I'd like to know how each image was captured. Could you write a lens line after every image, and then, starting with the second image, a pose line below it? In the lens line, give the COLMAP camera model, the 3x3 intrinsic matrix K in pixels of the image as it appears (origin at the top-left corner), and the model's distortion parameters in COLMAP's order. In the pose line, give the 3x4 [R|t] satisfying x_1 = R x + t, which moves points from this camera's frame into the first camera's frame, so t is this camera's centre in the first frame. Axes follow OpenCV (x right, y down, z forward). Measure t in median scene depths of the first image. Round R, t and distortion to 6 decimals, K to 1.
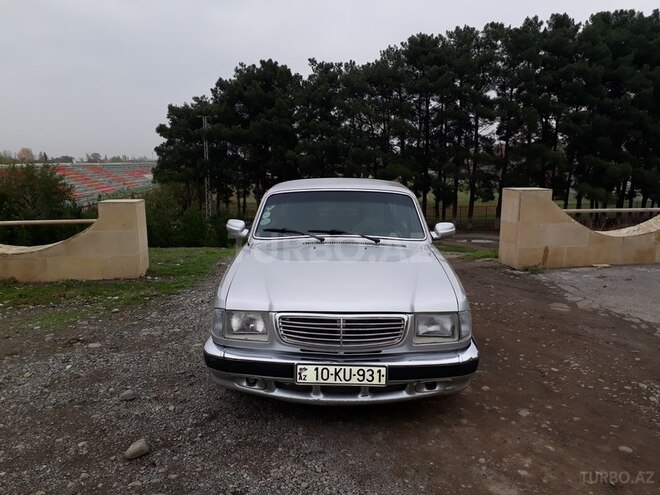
lens RADIAL K [[534.5, 0, 325.2], [0, 534.5, 241.8], [0, 0, 1]] dist [0.038884, -0.057038]
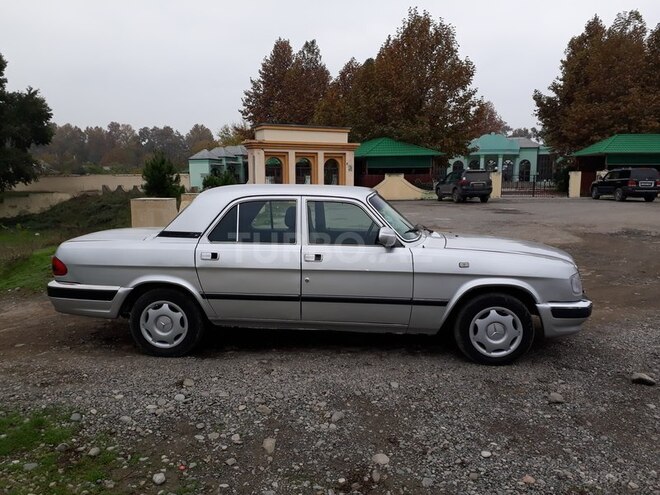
lens RADIAL K [[534.5, 0, 329.4], [0, 534.5, 253.2], [0, 0, 1]] dist [0.038884, -0.057038]
pose [[0.048777, -0.130864, 0.990200, -0.944773], [0.149972, 0.981100, 0.122274, -0.109534], [-0.987486, 0.142538, 0.067481, 0.931693]]
